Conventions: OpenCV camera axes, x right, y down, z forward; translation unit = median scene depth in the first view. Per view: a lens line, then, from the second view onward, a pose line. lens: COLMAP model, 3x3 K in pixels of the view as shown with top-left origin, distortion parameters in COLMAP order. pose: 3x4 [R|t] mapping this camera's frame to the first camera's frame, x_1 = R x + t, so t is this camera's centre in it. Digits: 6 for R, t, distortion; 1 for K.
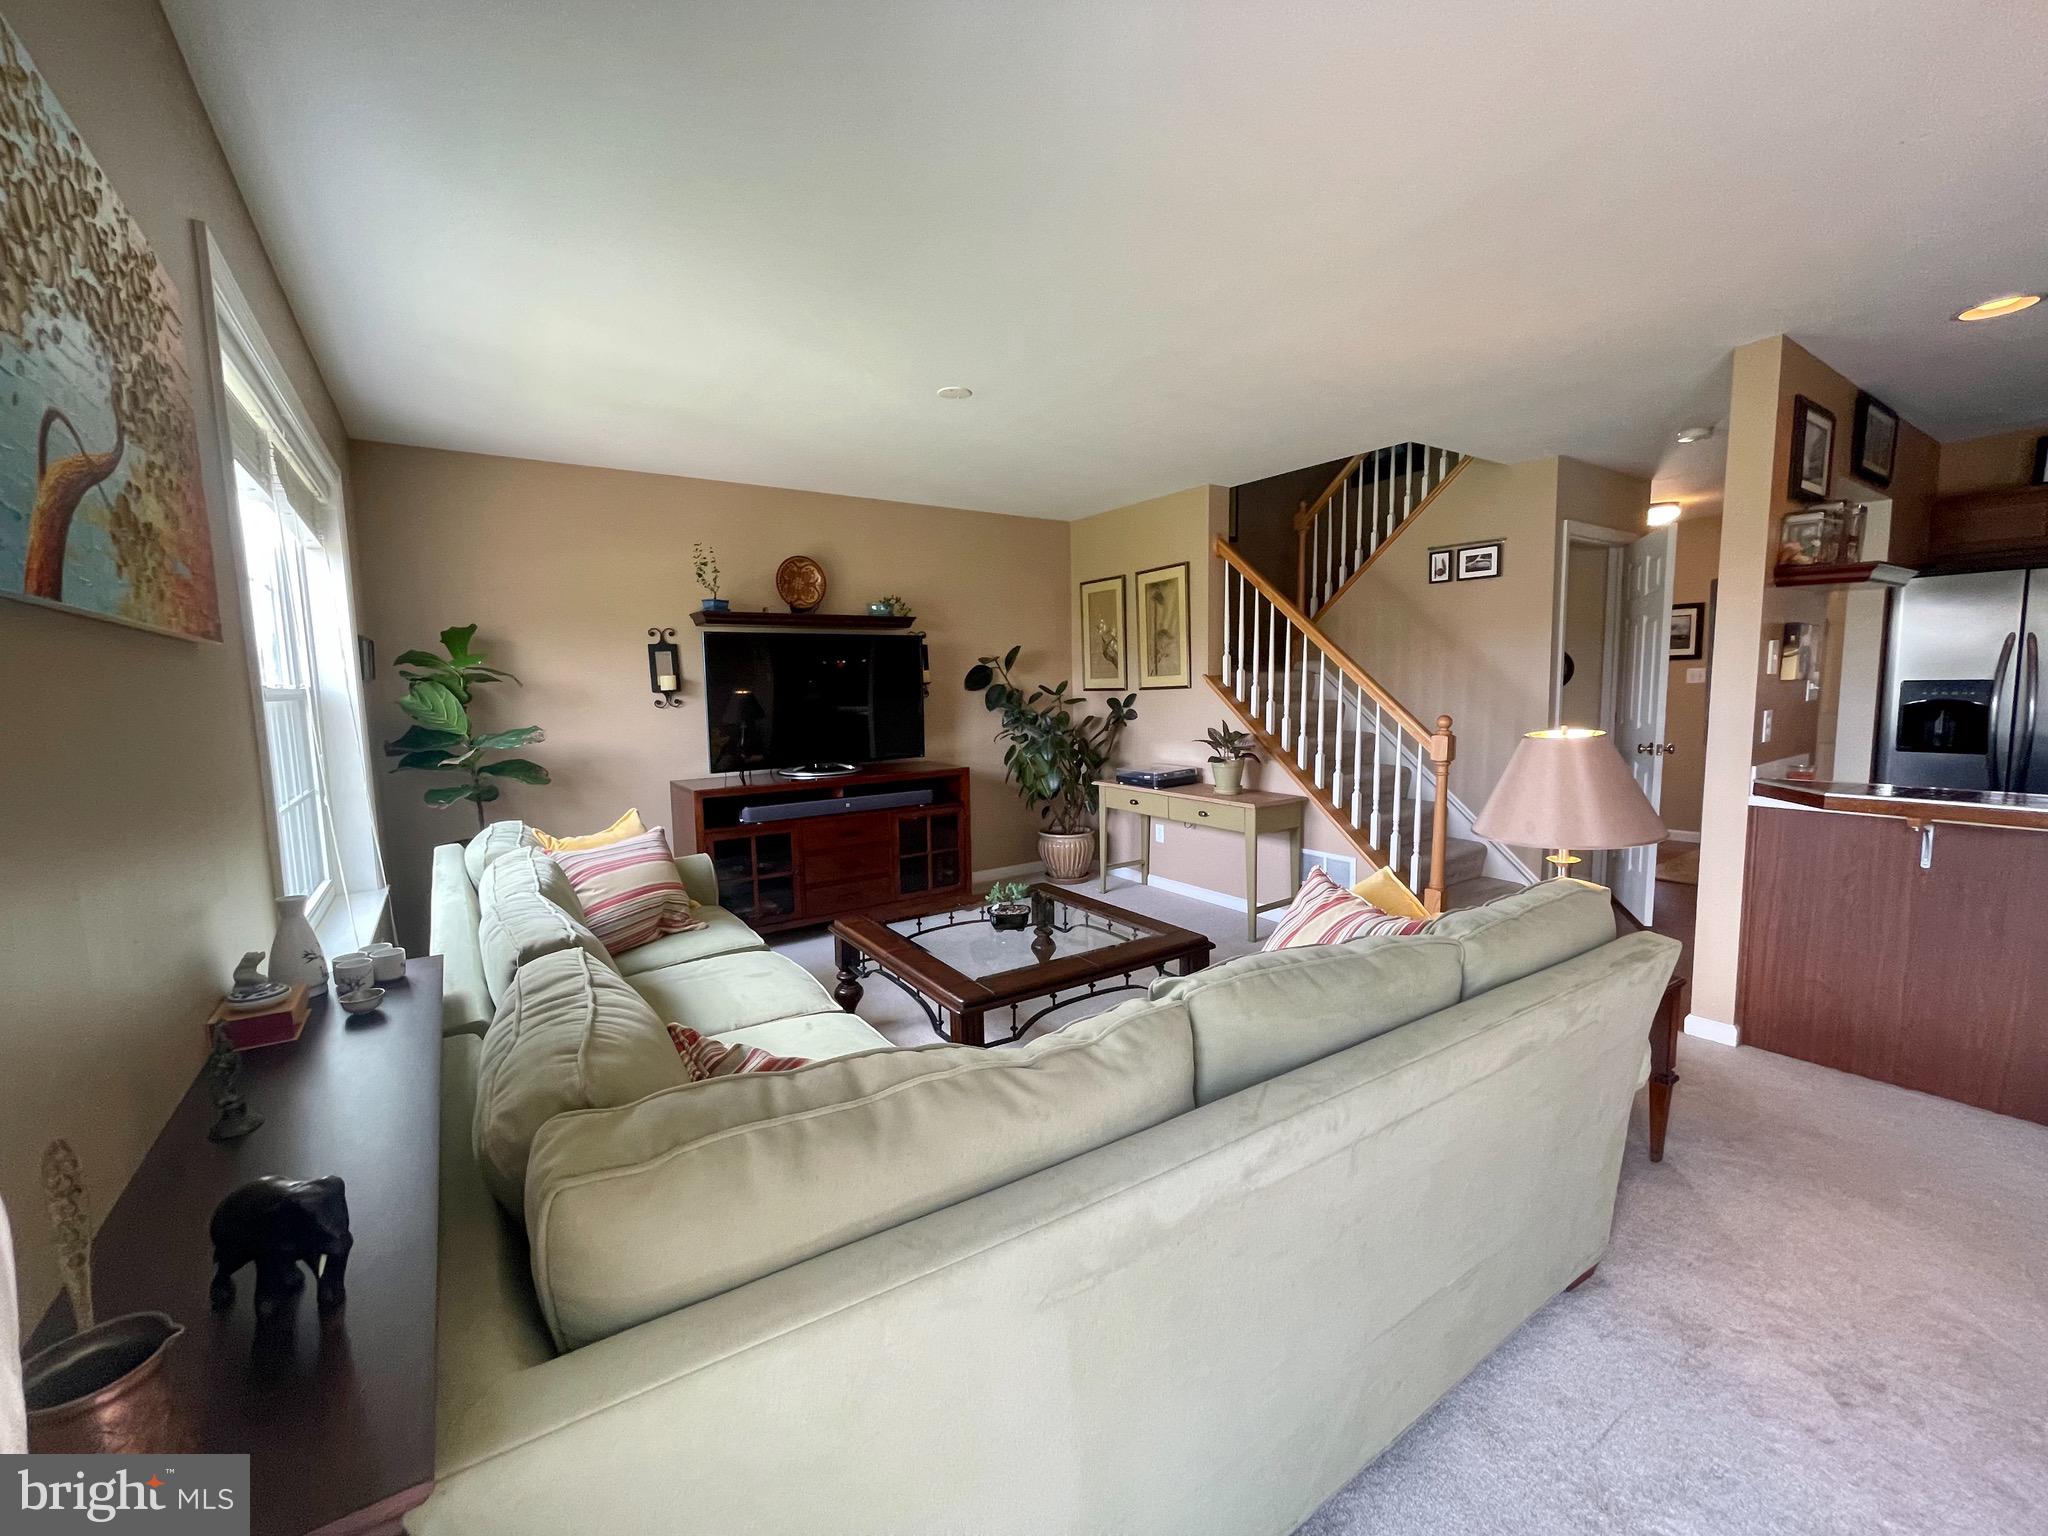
lens RADIAL K [[825.0, 0, 1011.0], [0, 825.0, 769.1], [0, 0, 1]] dist [-0.002563, 0.000248]
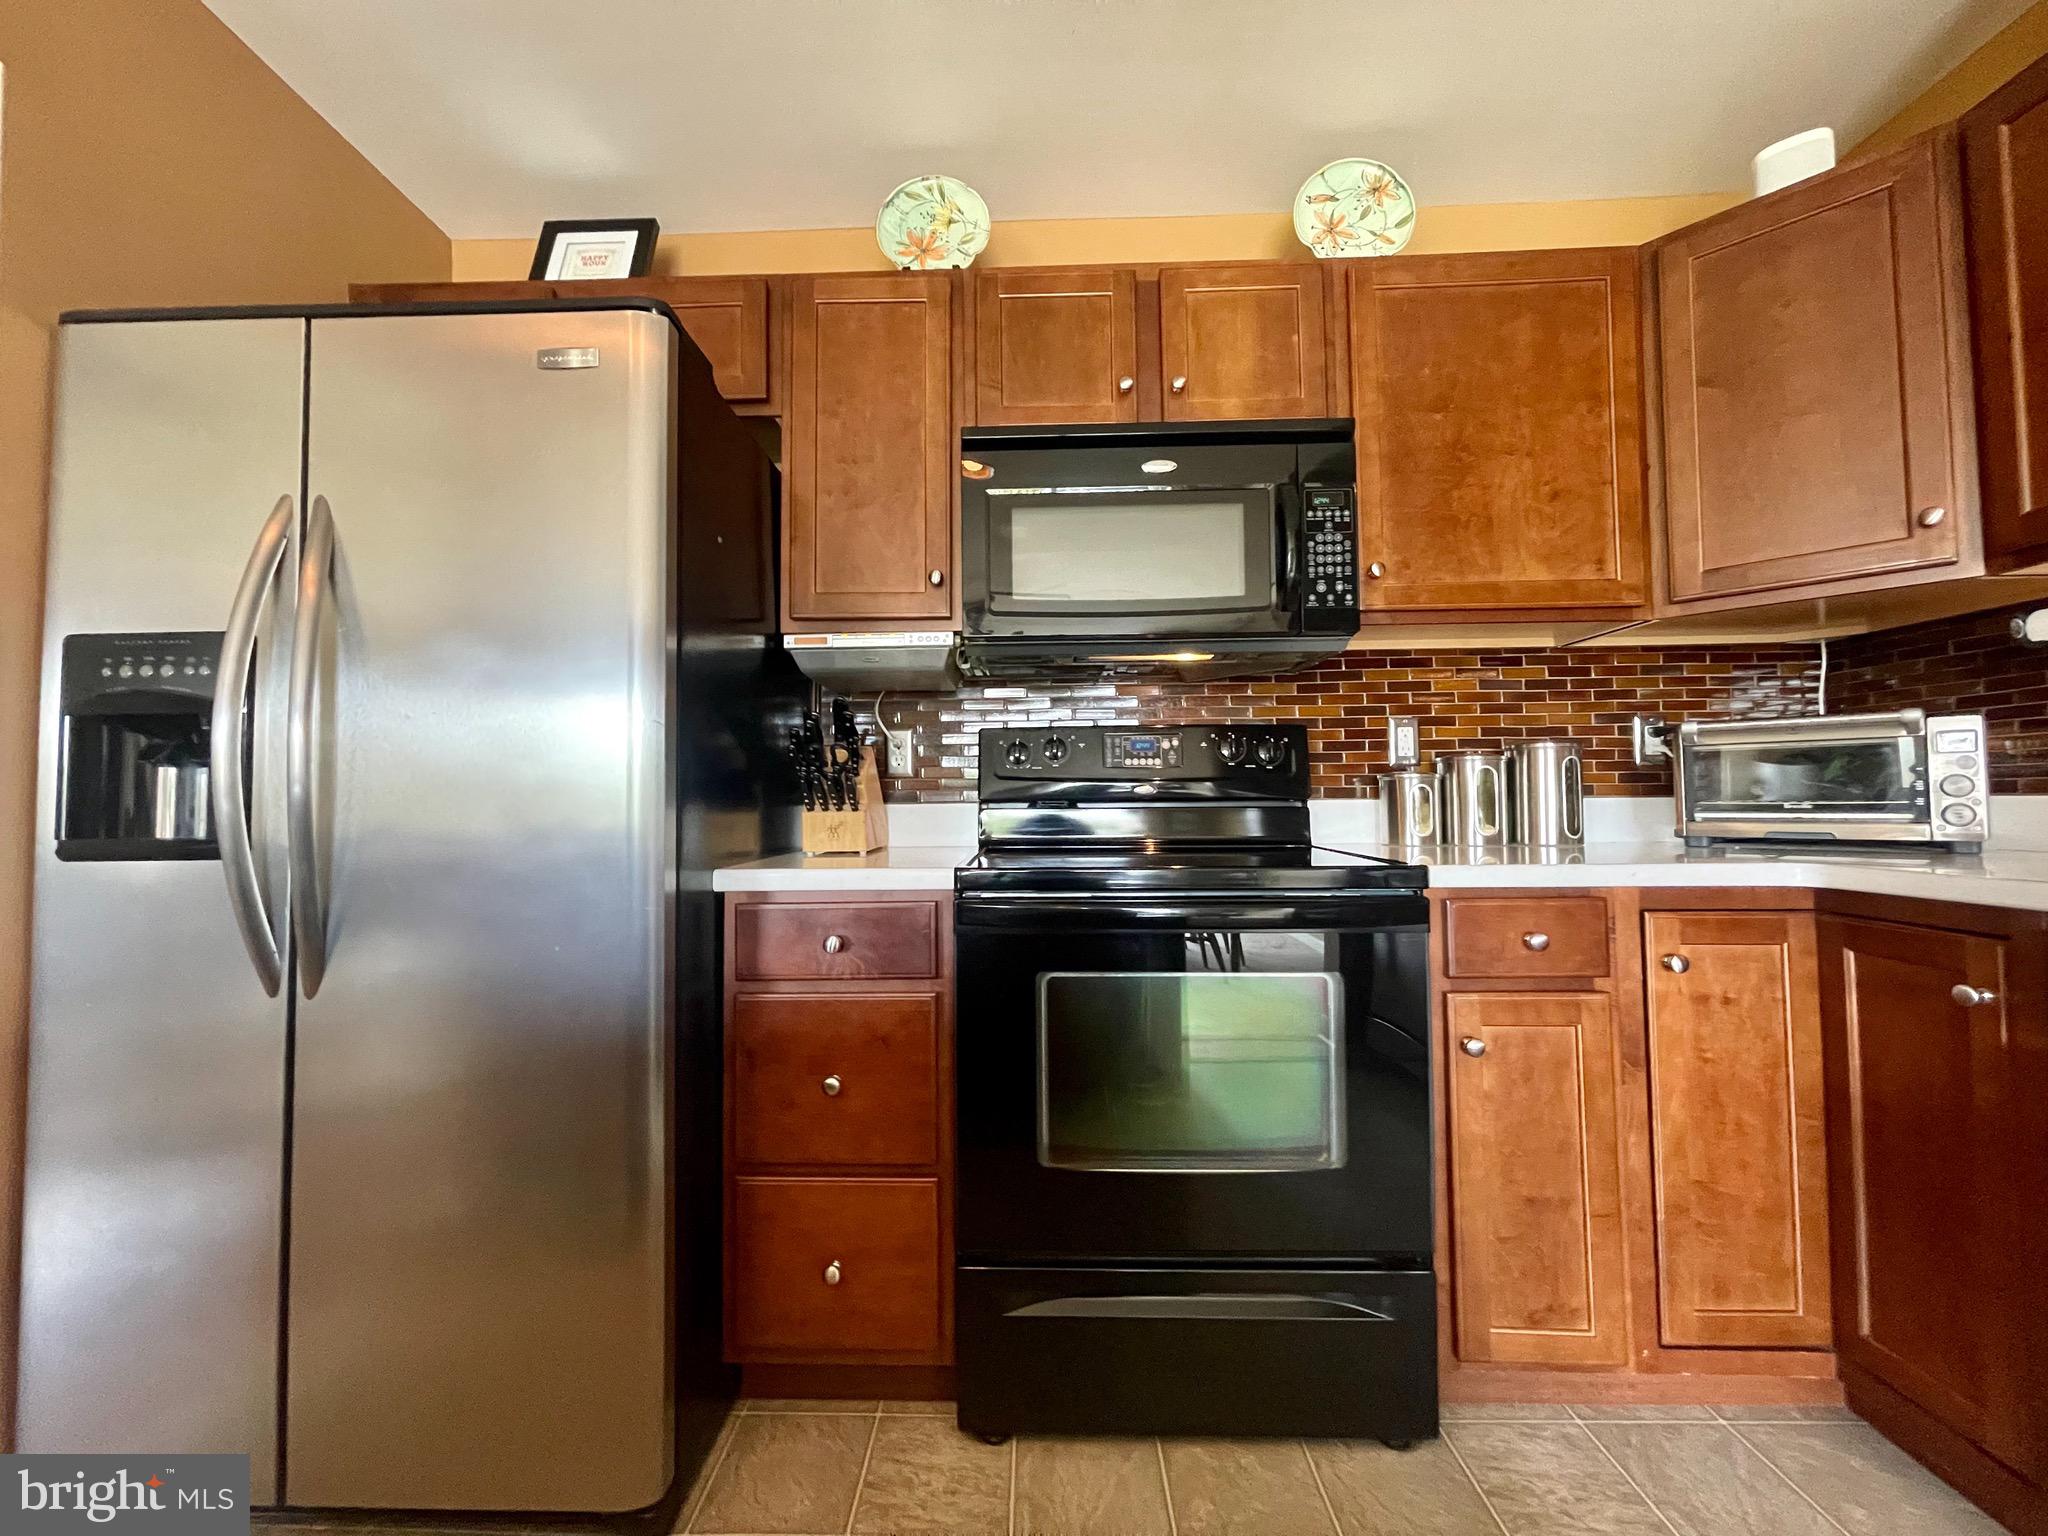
lens RADIAL K [[825.0, 0, 1011.0], [0, 825.0, 769.1], [0, 0, 1]] dist [-0.002563, 0.000248]
pose [[0.583513, 0.046102, 0.810794, 0.880043], [0.085346, 0.989378, -0.117678, 0.008400], [-0.807607, 0.137865, 0.573380, 0.455079]]
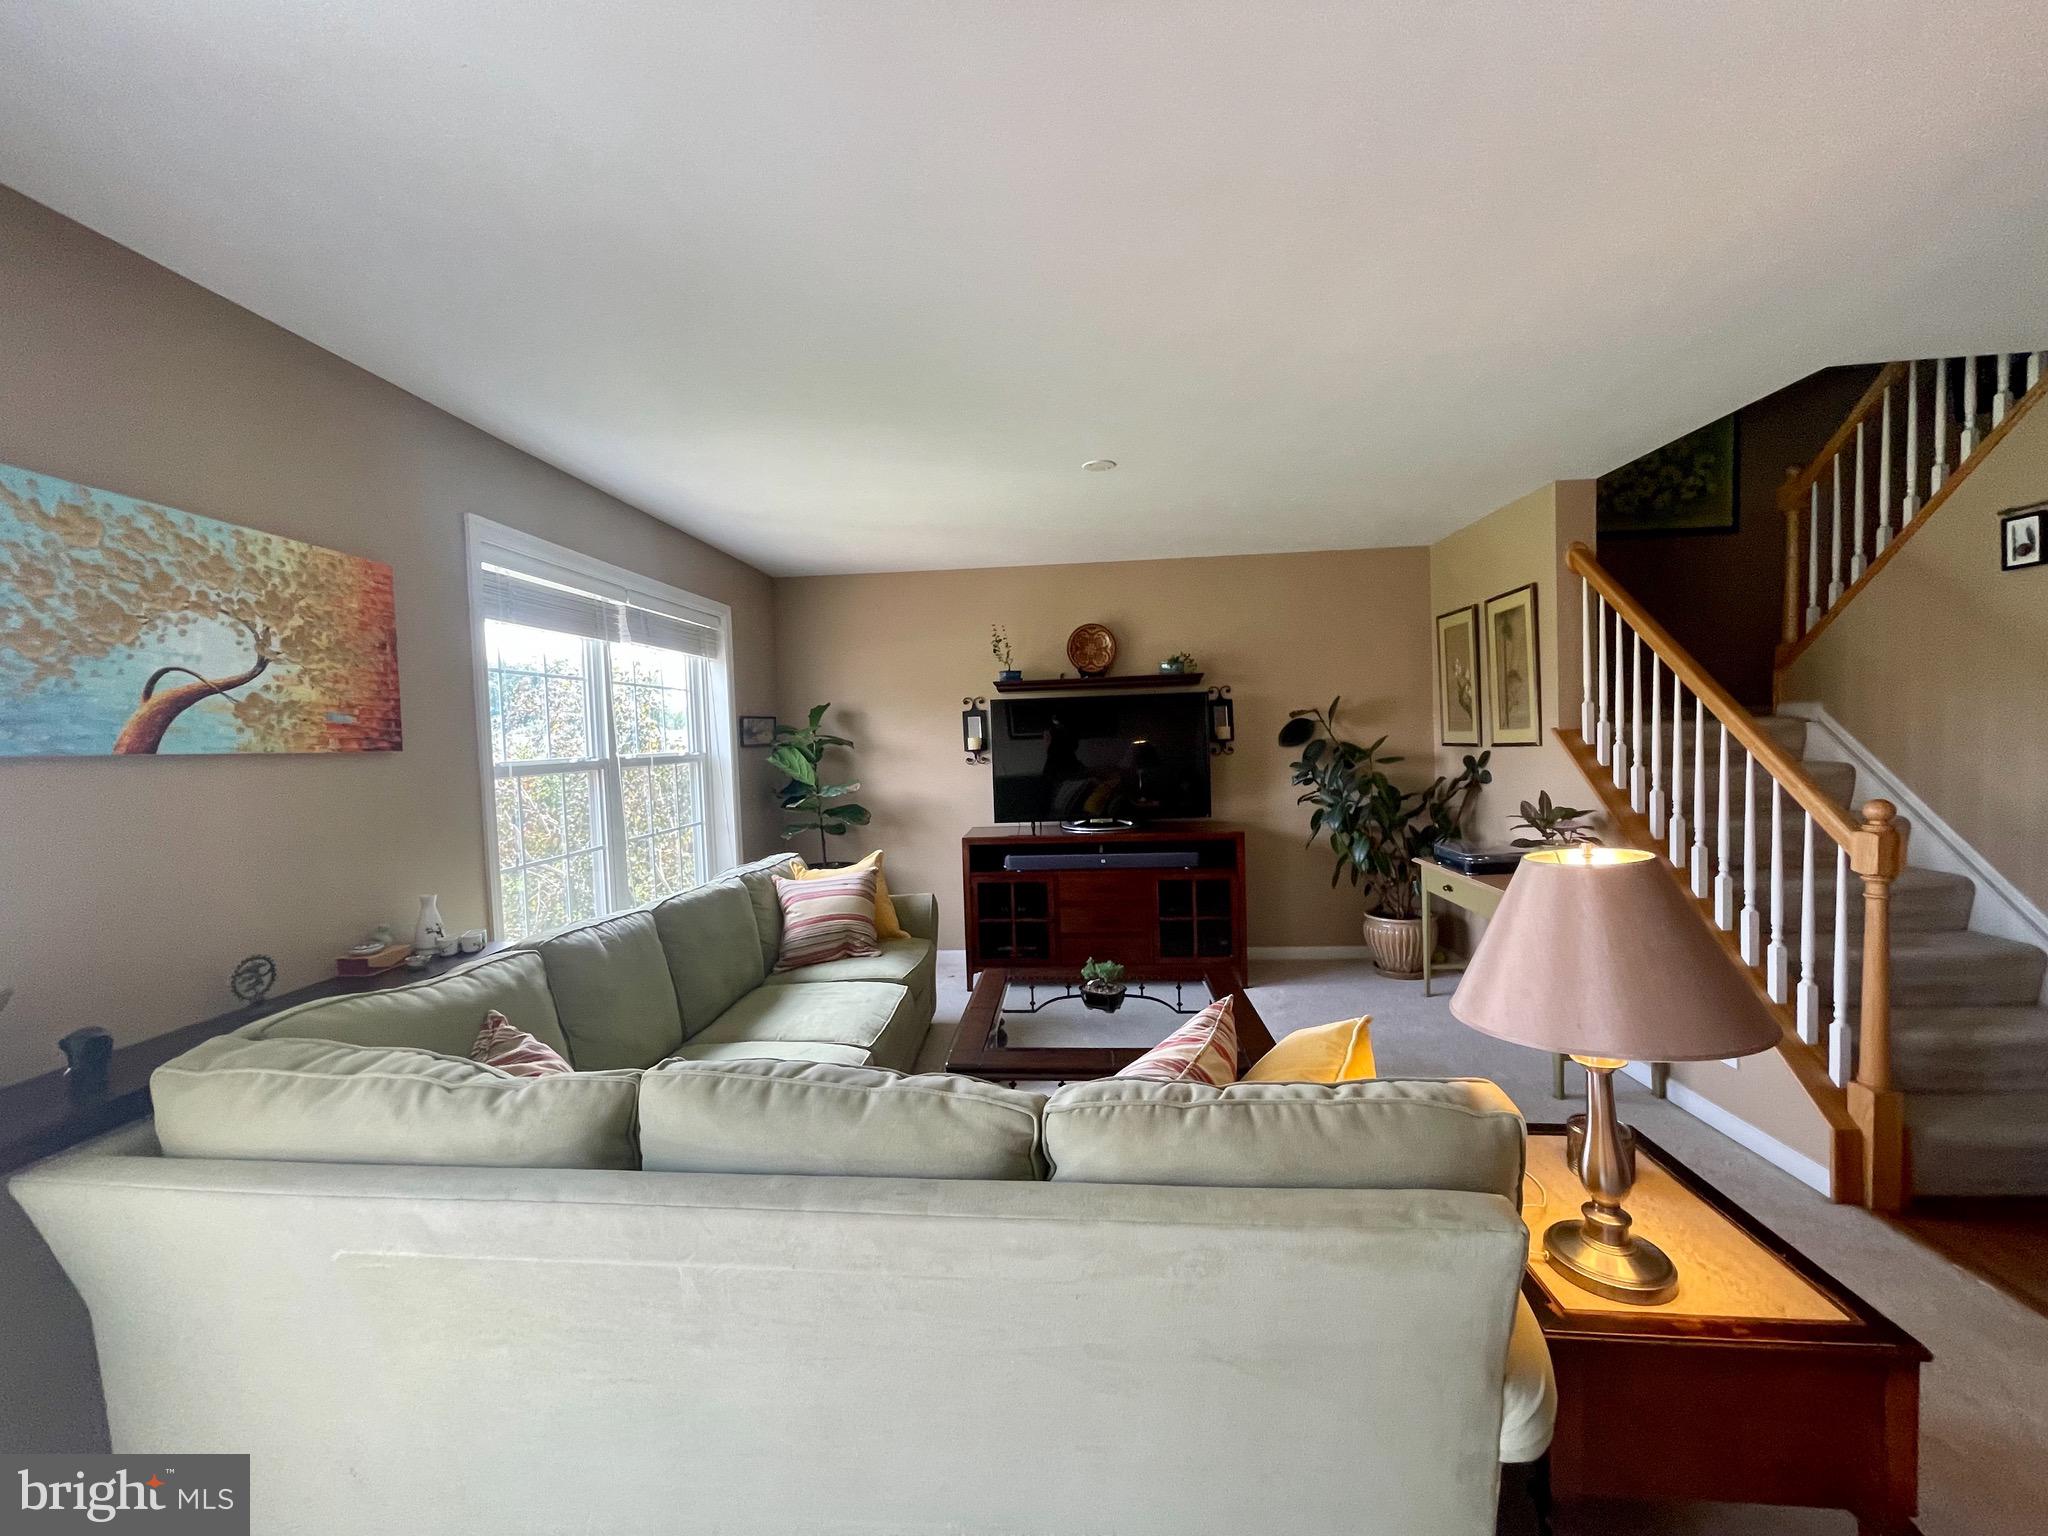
lens RADIAL K [[825.0, 0, 1011.0], [0, 825.0, 769.1], [0, 0, 1]] dist [-0.002563, 0.000248]
pose [[0.784460, 0.017715, -0.619926, 0.340718], [-0.047167, 0.998401, -0.031155, -0.033000], [0.618383, 0.053680, 0.784041, 0.111610]]
